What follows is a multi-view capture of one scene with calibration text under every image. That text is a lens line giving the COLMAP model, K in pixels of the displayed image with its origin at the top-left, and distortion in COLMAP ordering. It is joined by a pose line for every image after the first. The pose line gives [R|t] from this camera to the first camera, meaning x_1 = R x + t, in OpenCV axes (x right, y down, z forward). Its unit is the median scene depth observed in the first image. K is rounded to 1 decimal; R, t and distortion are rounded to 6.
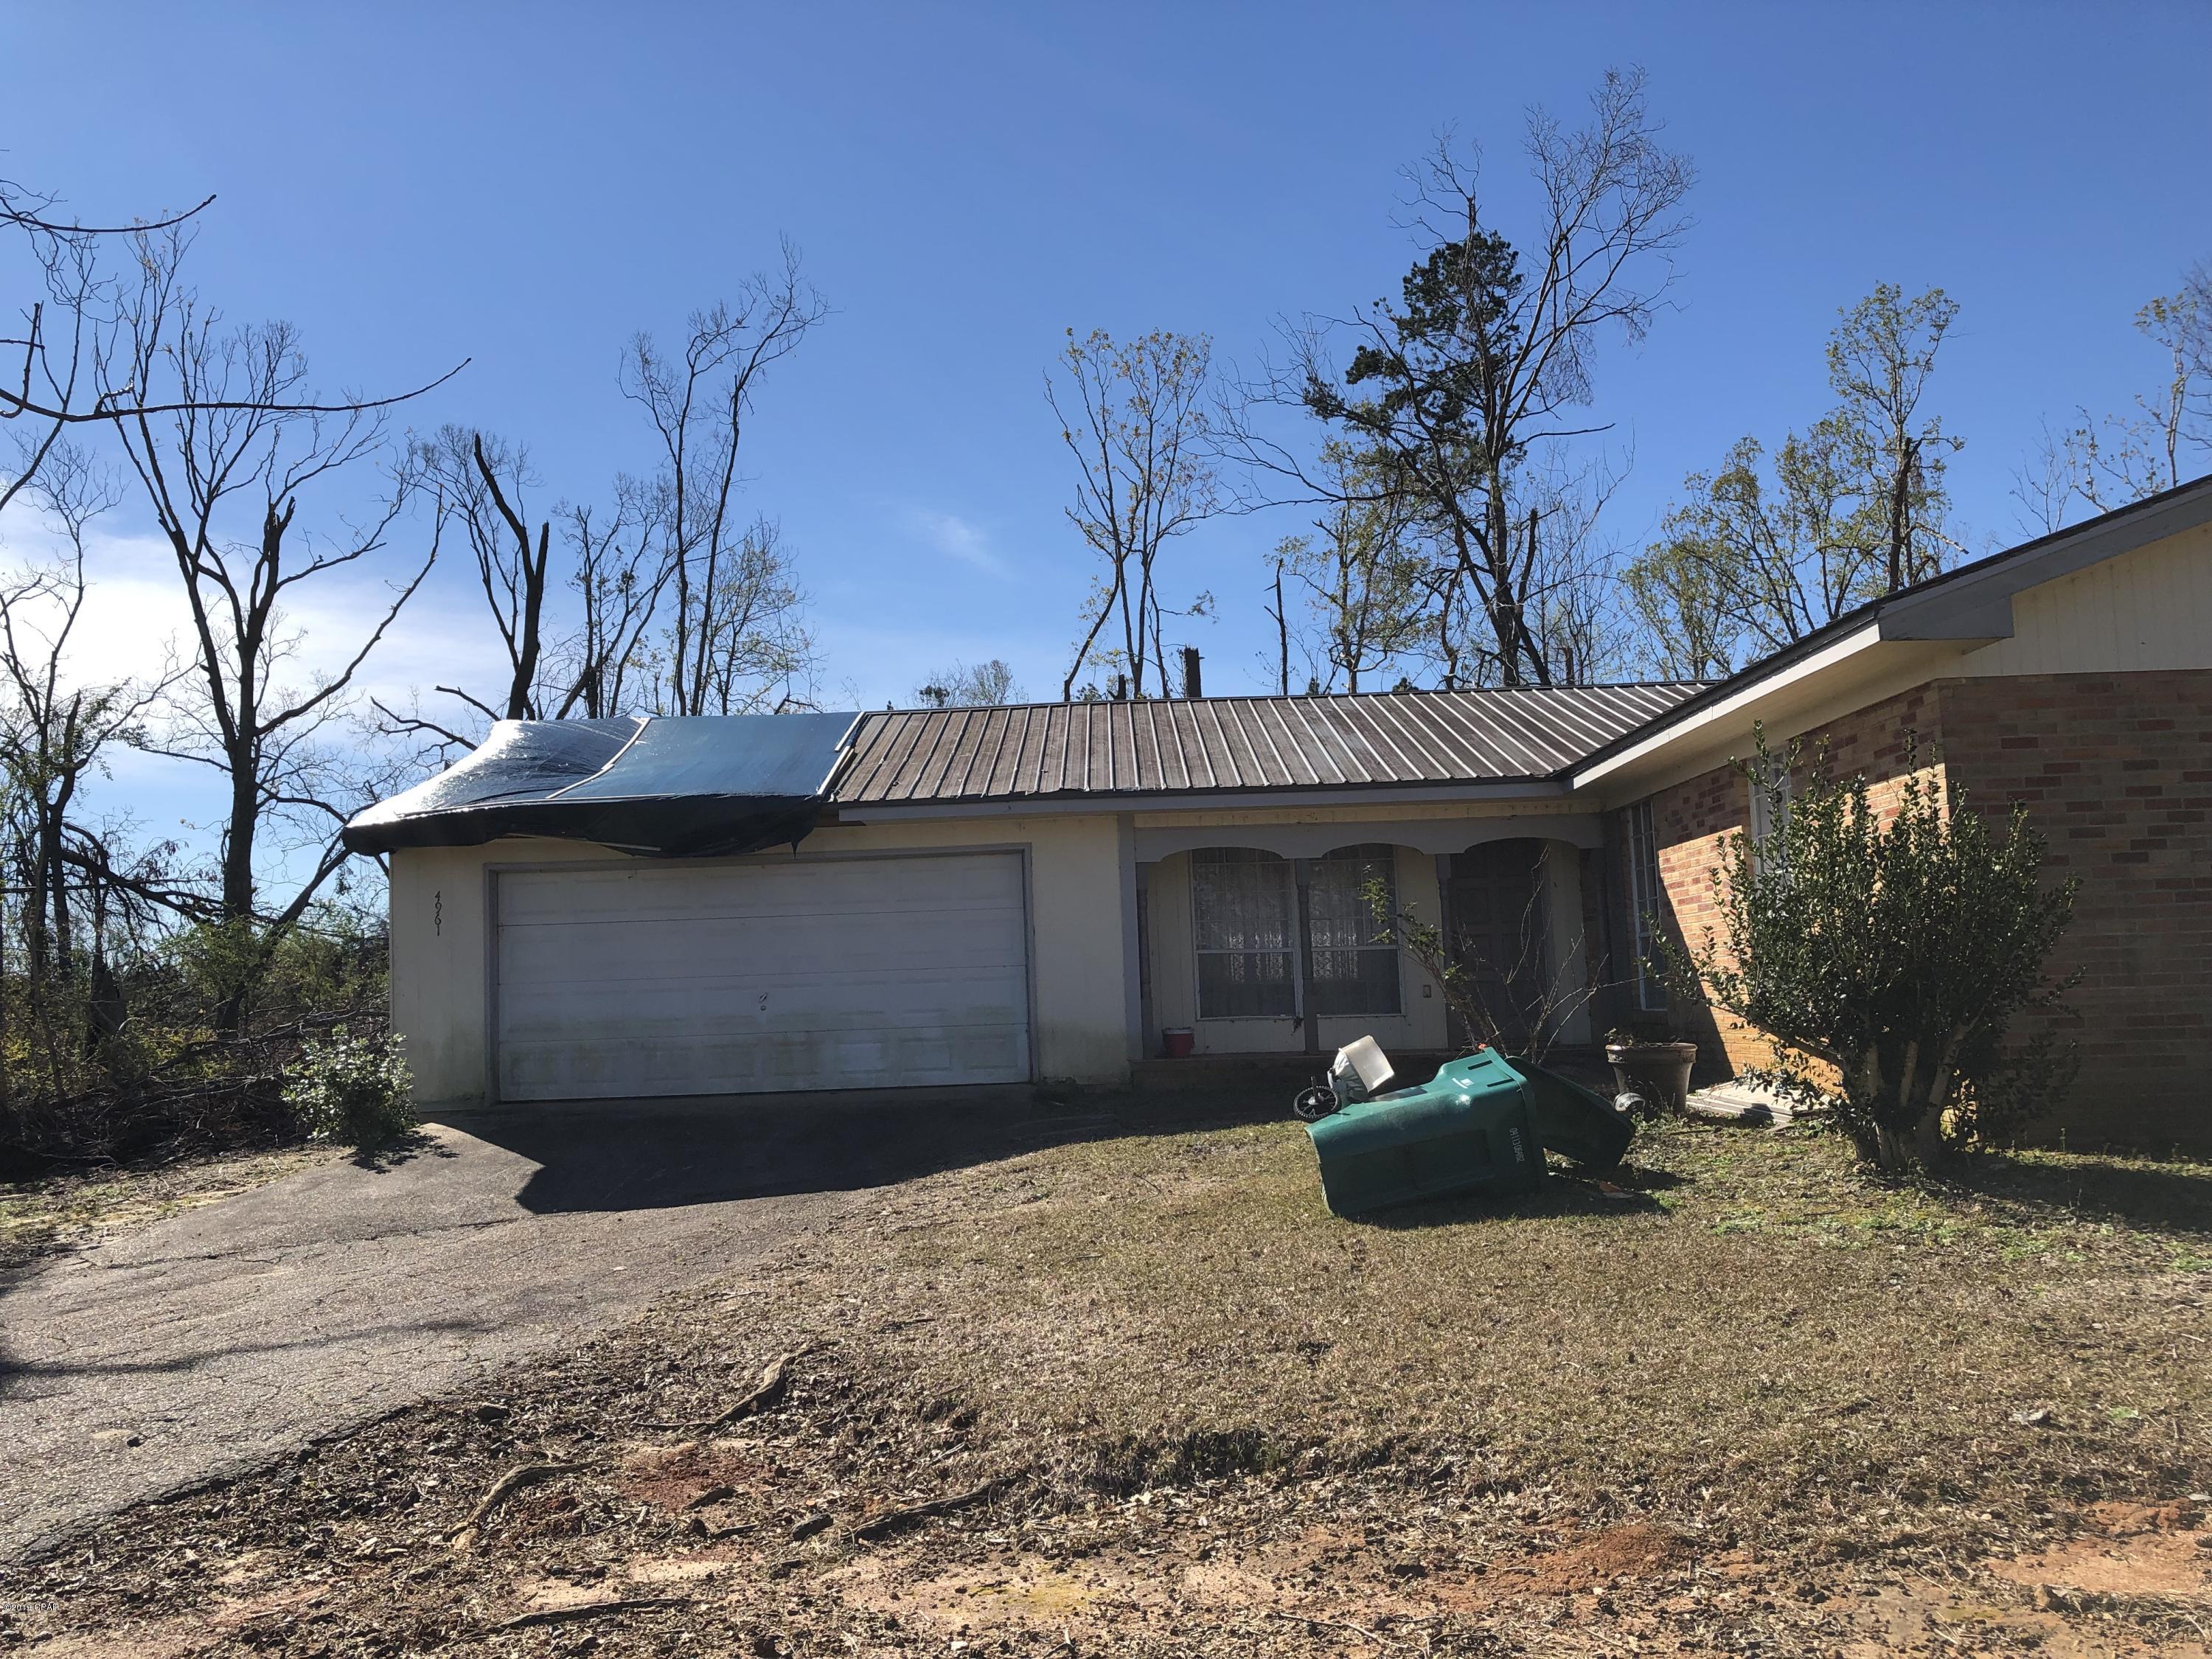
lens RADIAL K [[1821.5, 0, 1109.1], [0, 1821.5, 830.7], [0, 0, 1]] dist [0.044688, -0.037710]
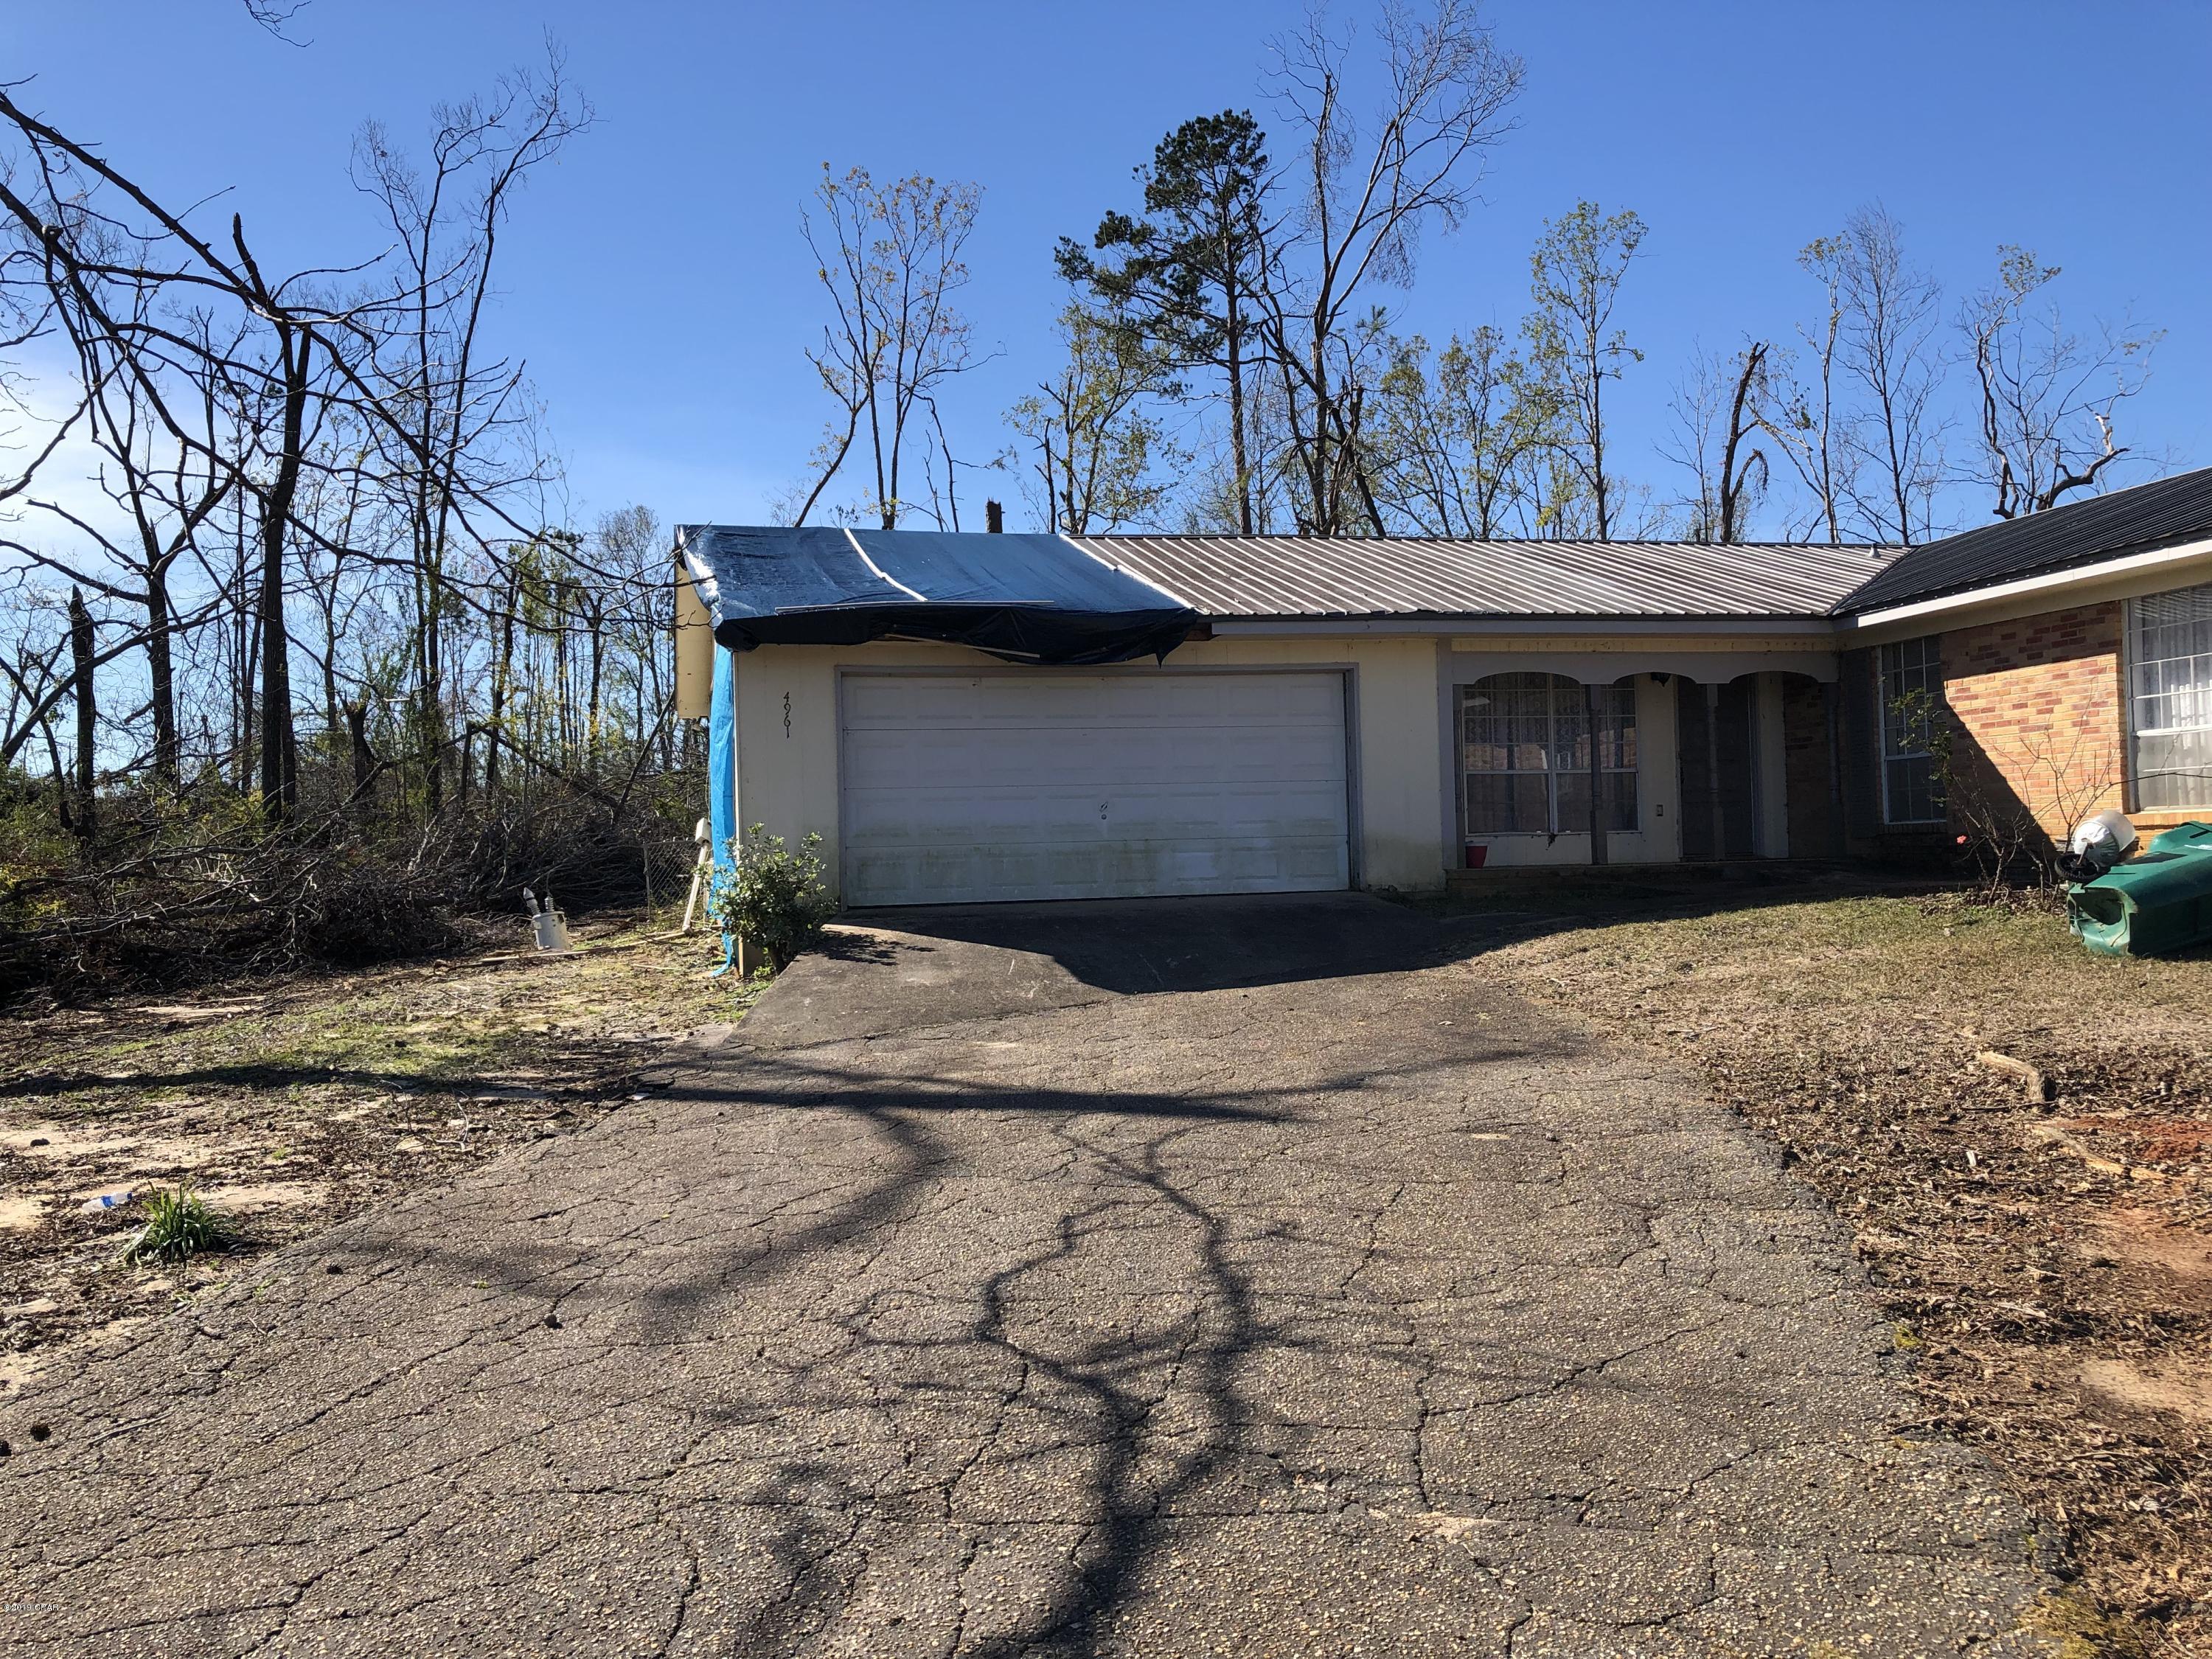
lens RADIAL K [[1821.5, 0, 1112.6], [0, 1821.5, 814.9], [0, 0, 1]] dist [0.044688, -0.037710]
pose [[0.967567, 0.013016, 0.252279, -0.114849], [-0.028348, 0.997958, 0.057232, 0.009832], [-0.251019, -0.062528, 0.965960, 0.004041]]
